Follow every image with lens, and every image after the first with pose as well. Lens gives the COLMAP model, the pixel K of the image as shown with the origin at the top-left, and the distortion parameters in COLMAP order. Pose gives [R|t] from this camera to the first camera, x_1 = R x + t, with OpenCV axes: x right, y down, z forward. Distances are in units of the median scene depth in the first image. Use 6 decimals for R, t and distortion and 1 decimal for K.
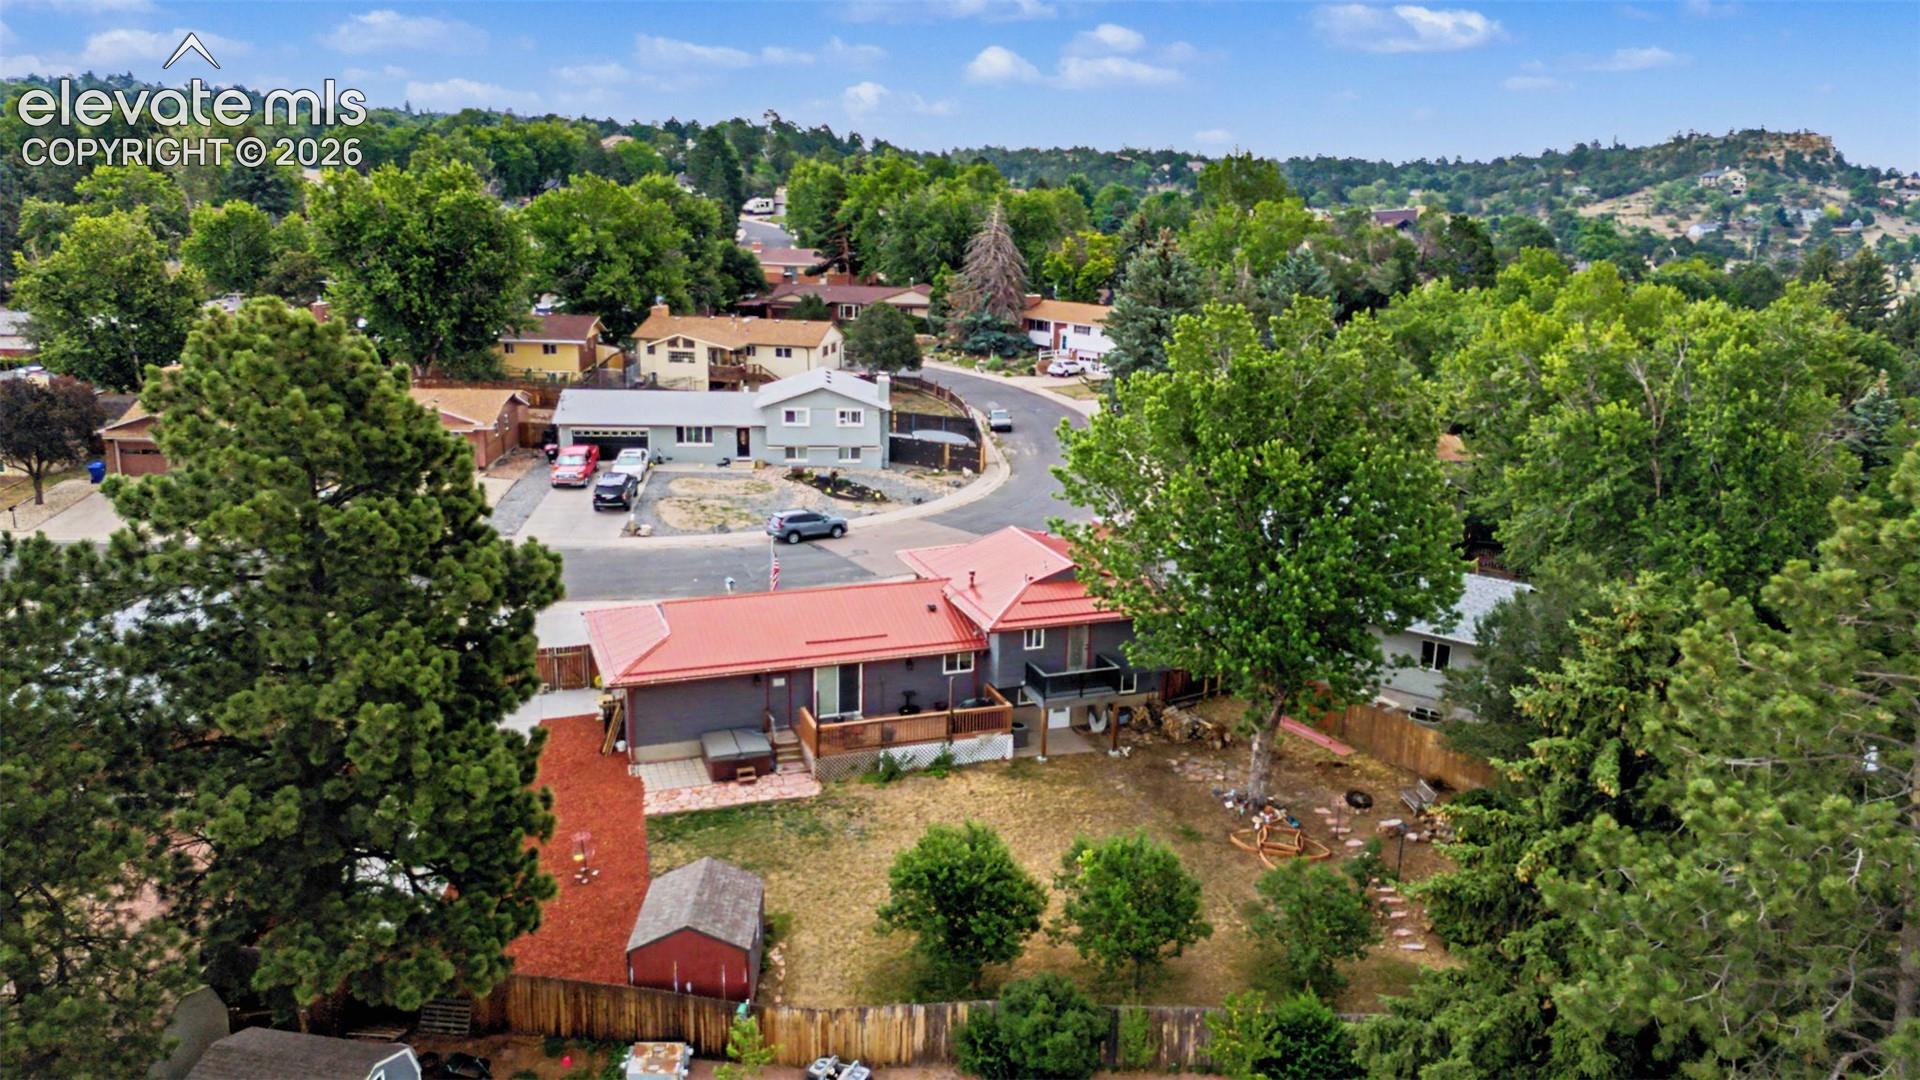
lens RADIAL K [[1423.7, 0, 963.5], [0, 1423.7, 555.5], [0, 0, 1]] dist [0.071921, -0.060354]
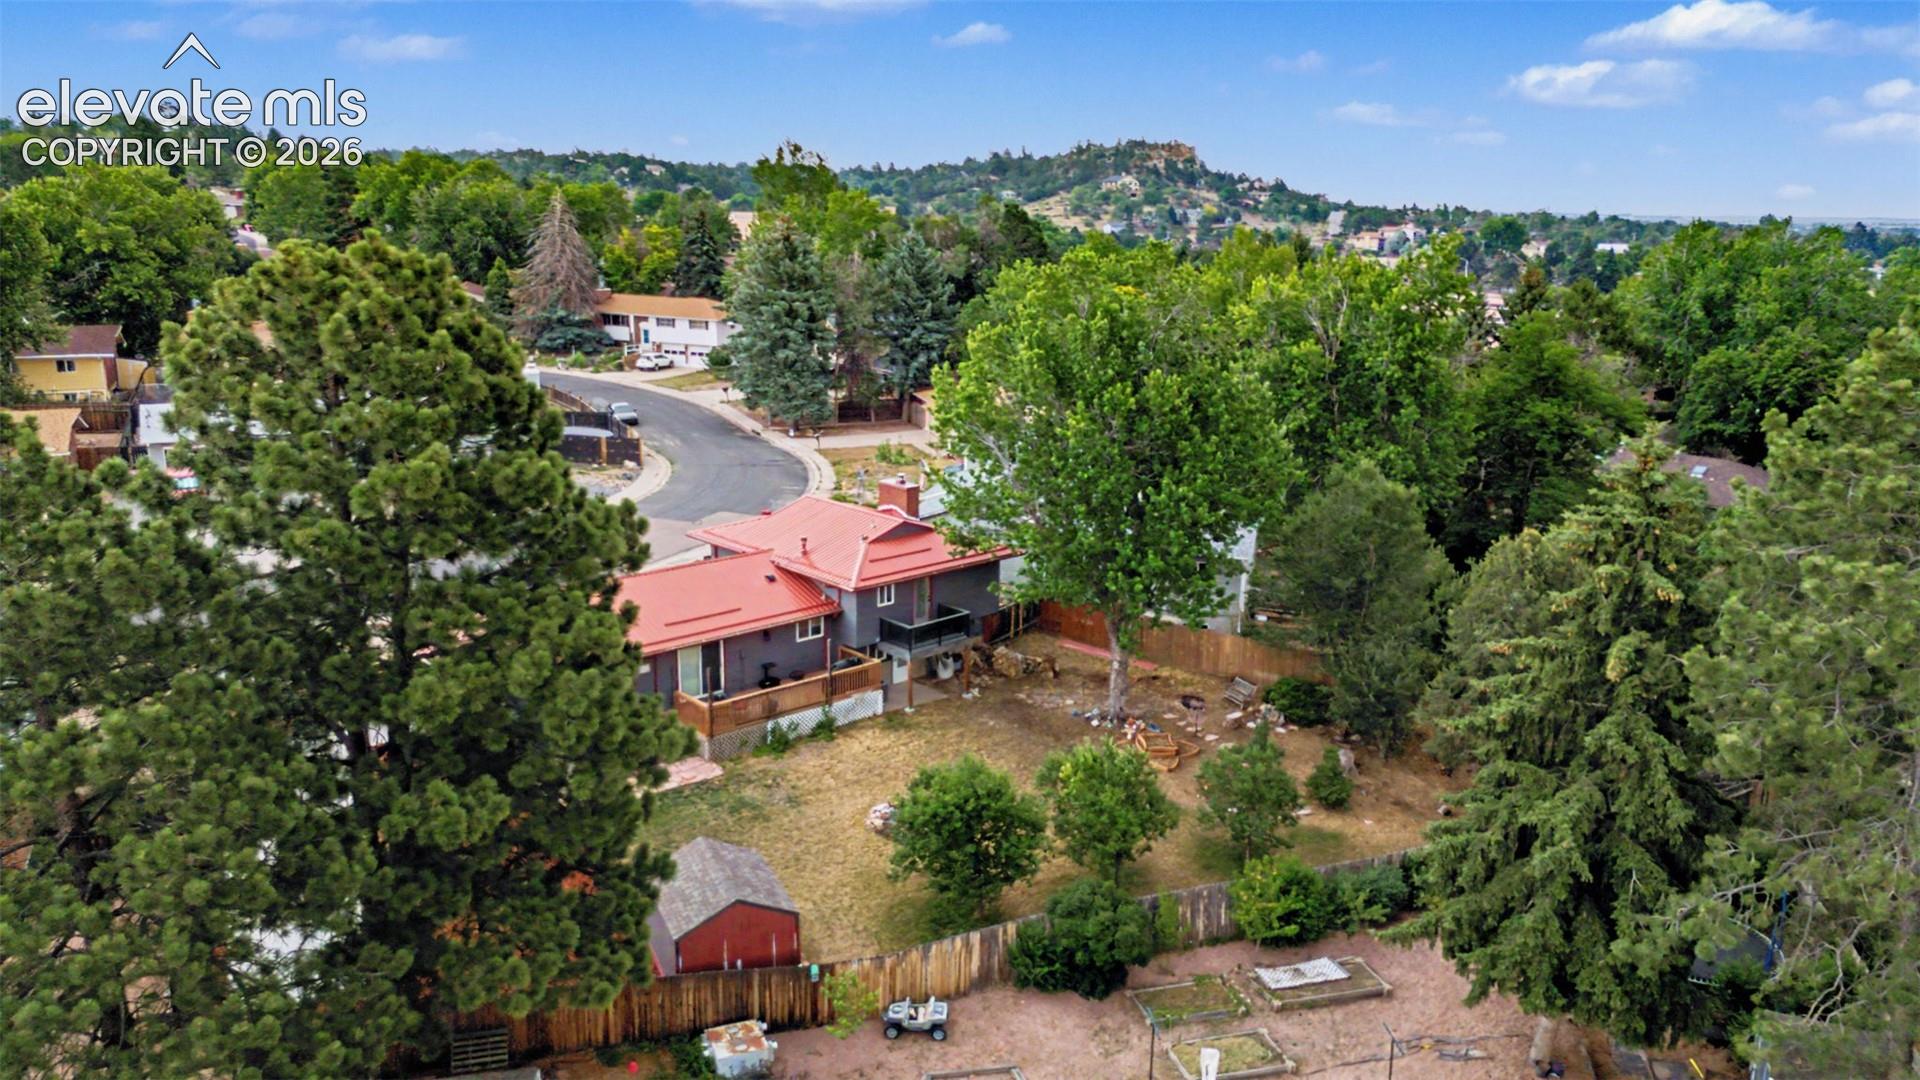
lens RADIAL K [[1423.7, 0, 978.2], [0, 1423.7, 544.8], [0, 0, 1]] dist [0.071921, -0.060354]
pose [[0.923571, -0.099851, 0.370198, -0.122624], [0.104162, 0.994525, 0.008384, 0.010040], [-0.369009, 0.030817, 0.928915, 0.014414]]
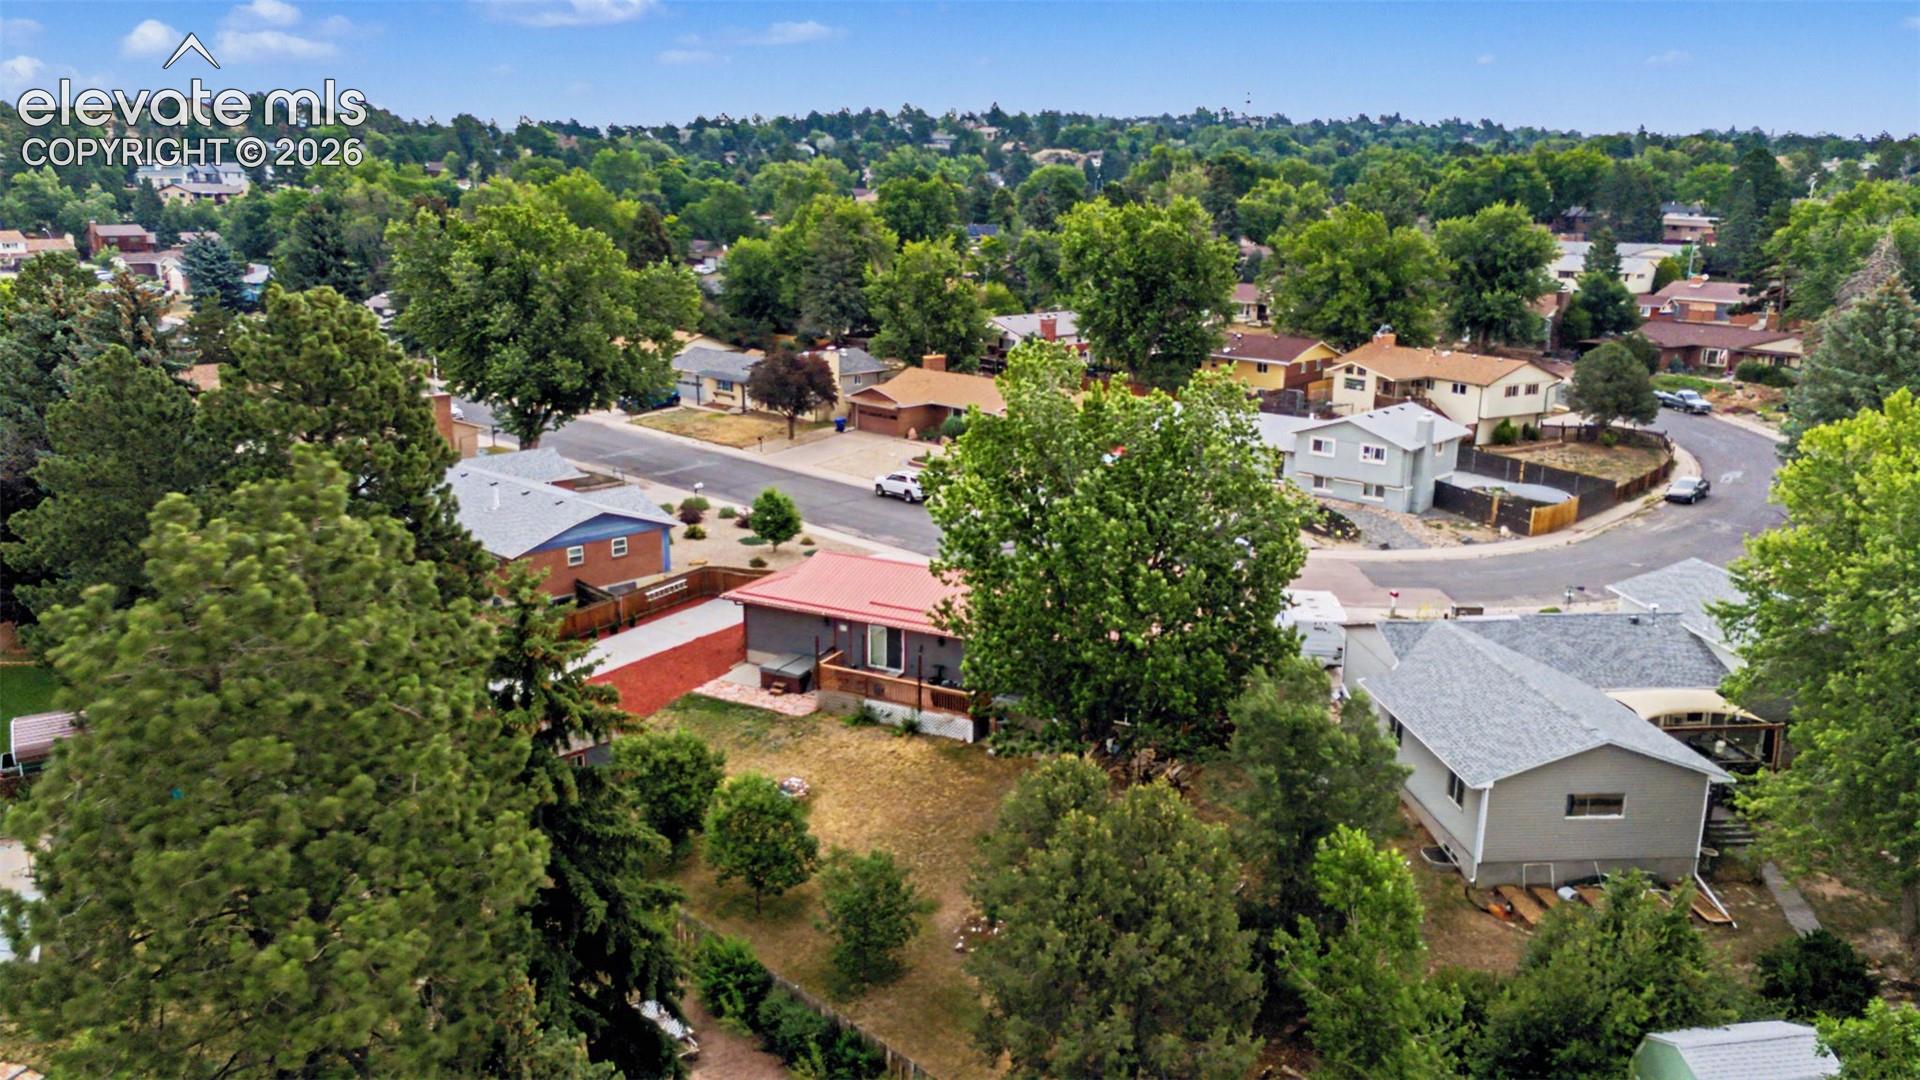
lens RADIAL K [[1423.7, 0, 954.4], [0, 1423.7, 543.0], [0, 0, 1]] dist [0.071921, -0.060354]
pose [[0.673383, 0.170438, -0.719379, 0.367170], [-0.187073, 0.980677, 0.057234, -0.032502], [0.715234, 0.096037, 0.692256, 0.097149]]
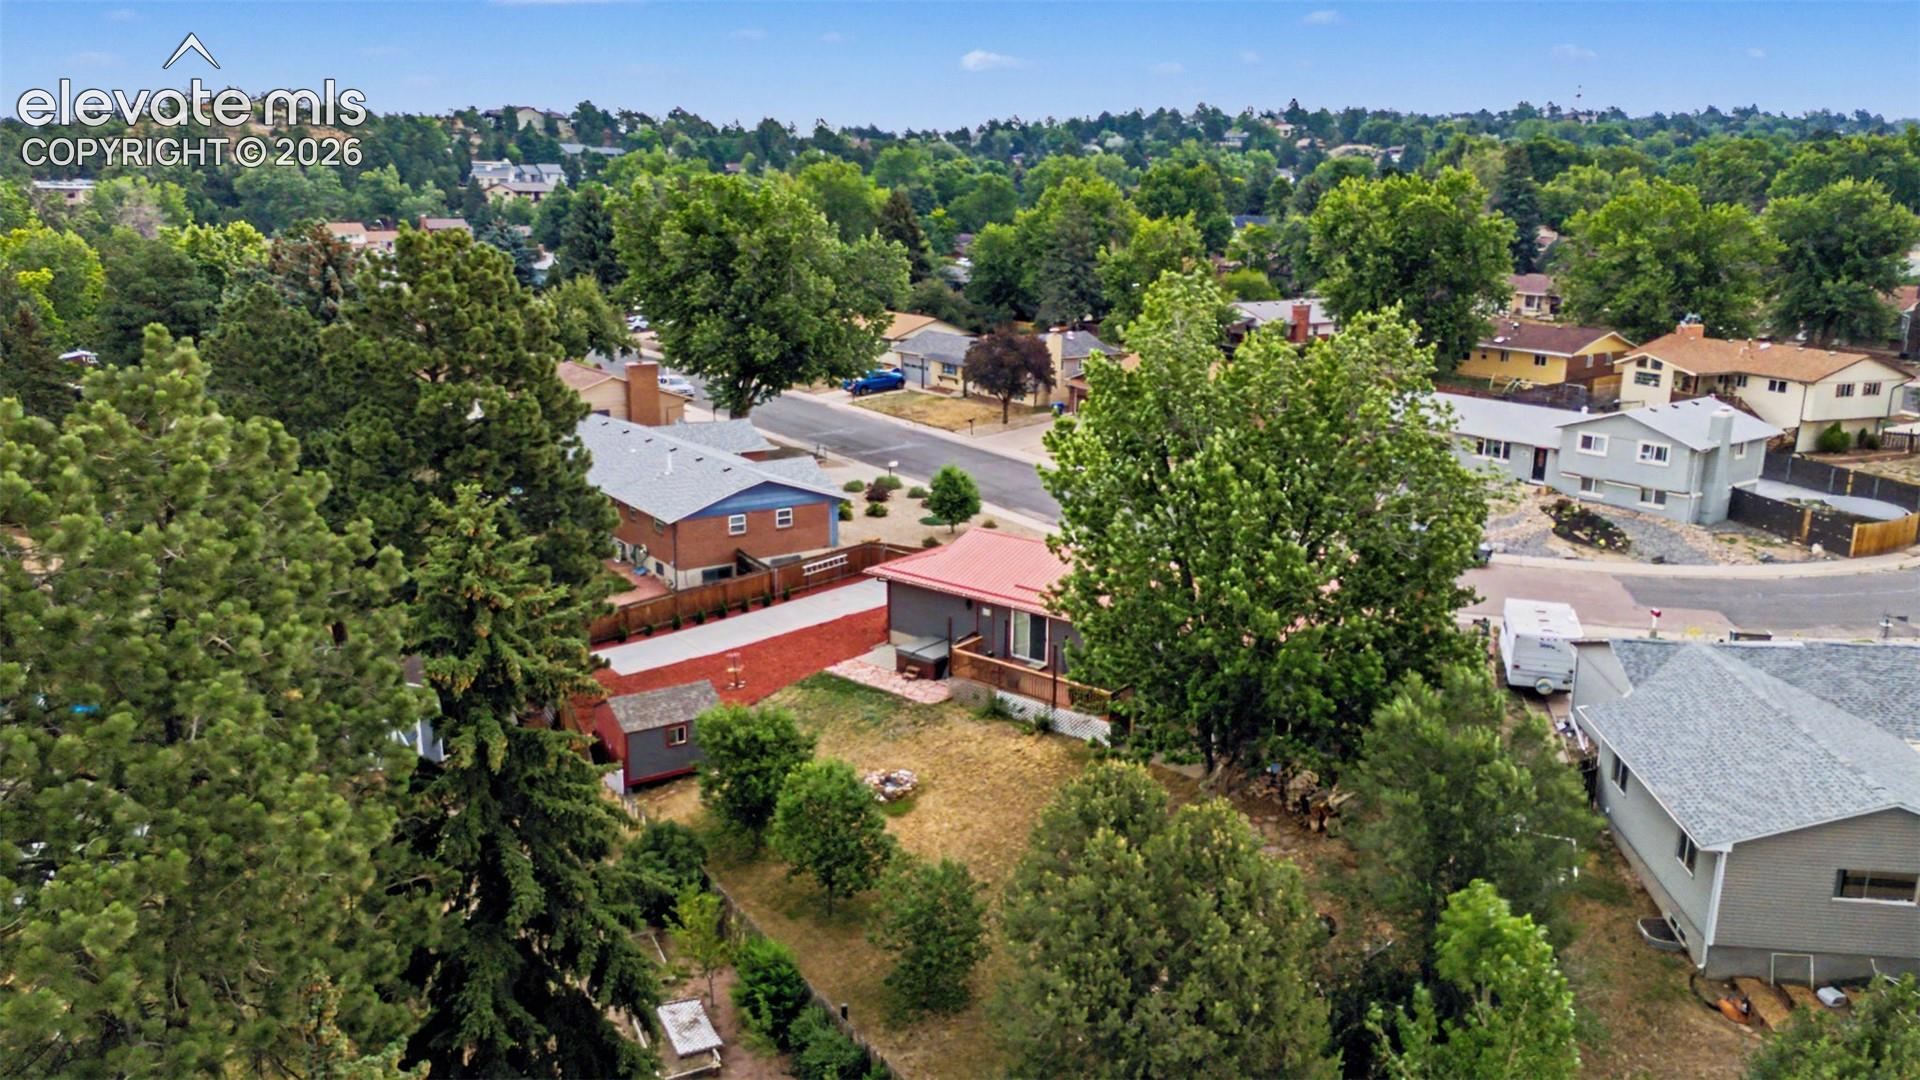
lens RADIAL K [[1423.7, 0, 953.1], [0, 1423.7, 534.0], [0, 0, 1]] dist [0.071921, -0.060354]
pose [[0.509717, 0.190387, -0.839012, 0.357016], [-0.218944, 0.971805, 0.087507, -0.028614], [0.832017, 0.139093, 0.537030, 0.169142]]
